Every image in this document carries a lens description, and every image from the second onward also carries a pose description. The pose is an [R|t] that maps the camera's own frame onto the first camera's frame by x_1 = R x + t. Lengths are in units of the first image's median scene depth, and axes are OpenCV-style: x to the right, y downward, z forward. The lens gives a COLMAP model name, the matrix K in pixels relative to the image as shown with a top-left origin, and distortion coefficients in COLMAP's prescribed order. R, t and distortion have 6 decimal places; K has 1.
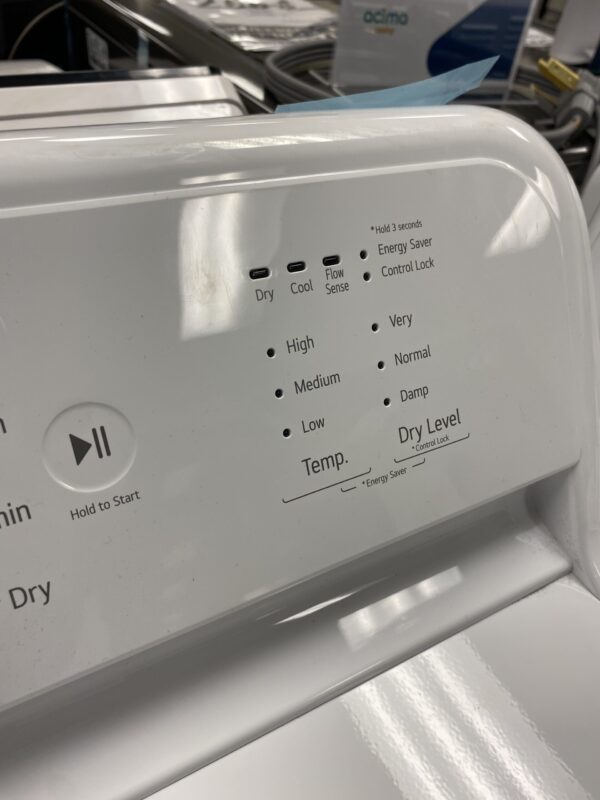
lens RADIAL K [[596.4, 0, 299.9], [0, 596.4, 387.3], [0, 0, 1]] dist [0.275796, -0.269797]
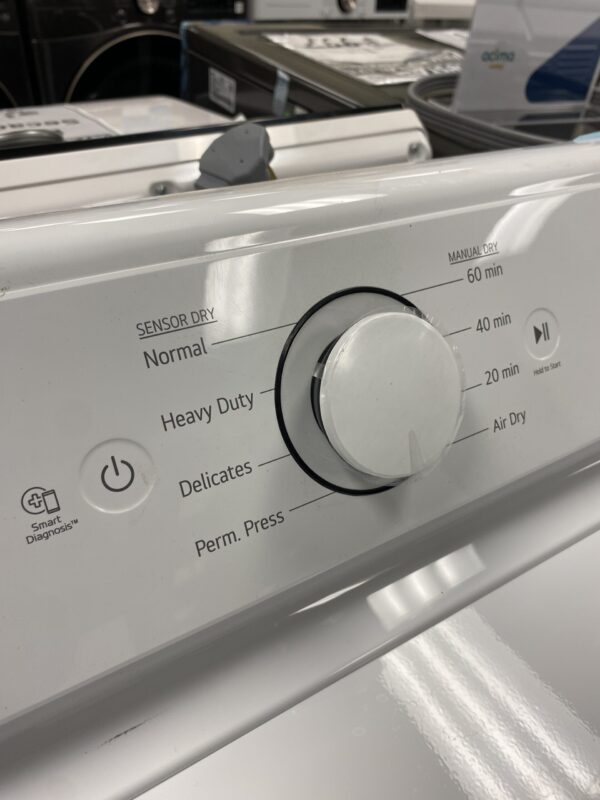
lens RADIAL K [[609.3, 0, 297.5], [0, 609.3, 411.9], [0, 0, 1]] dist [0.005942, 0.008695]
pose [[0.997840, -0.052093, 0.040021, -0.243564], [0.051092, 0.998365, 0.025637, 0.052141], [-0.041291, -0.023537, 0.998870, -0.154169]]
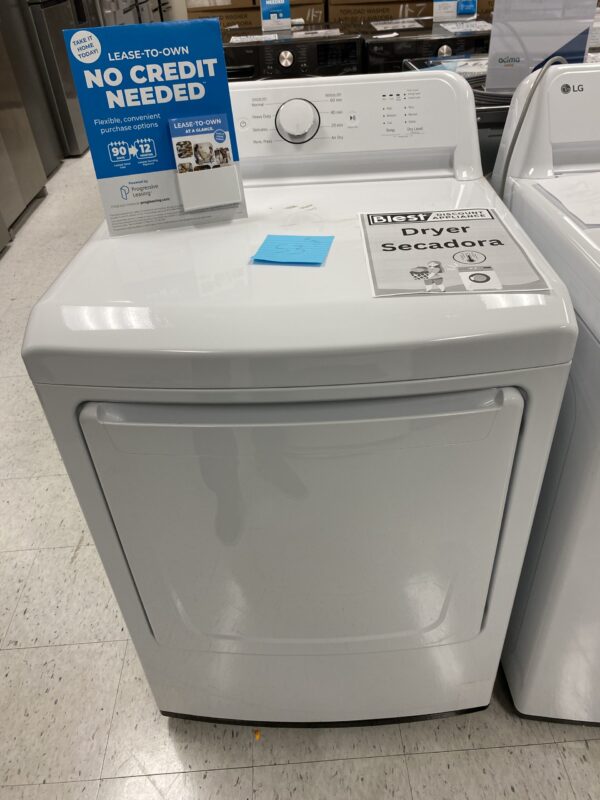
lens RADIAL K [[615.8, 0, 300.0], [0, 615.8, 400.0], [0, 0, 1]] dist [-0.003348, -0.003610]
pose [[0.873329, 0.163244, -0.458963, 0.610545], [-0.193937, 0.980806, -0.020176, 0.746829], [0.446860, 0.106631, 0.888226, -1.091017]]
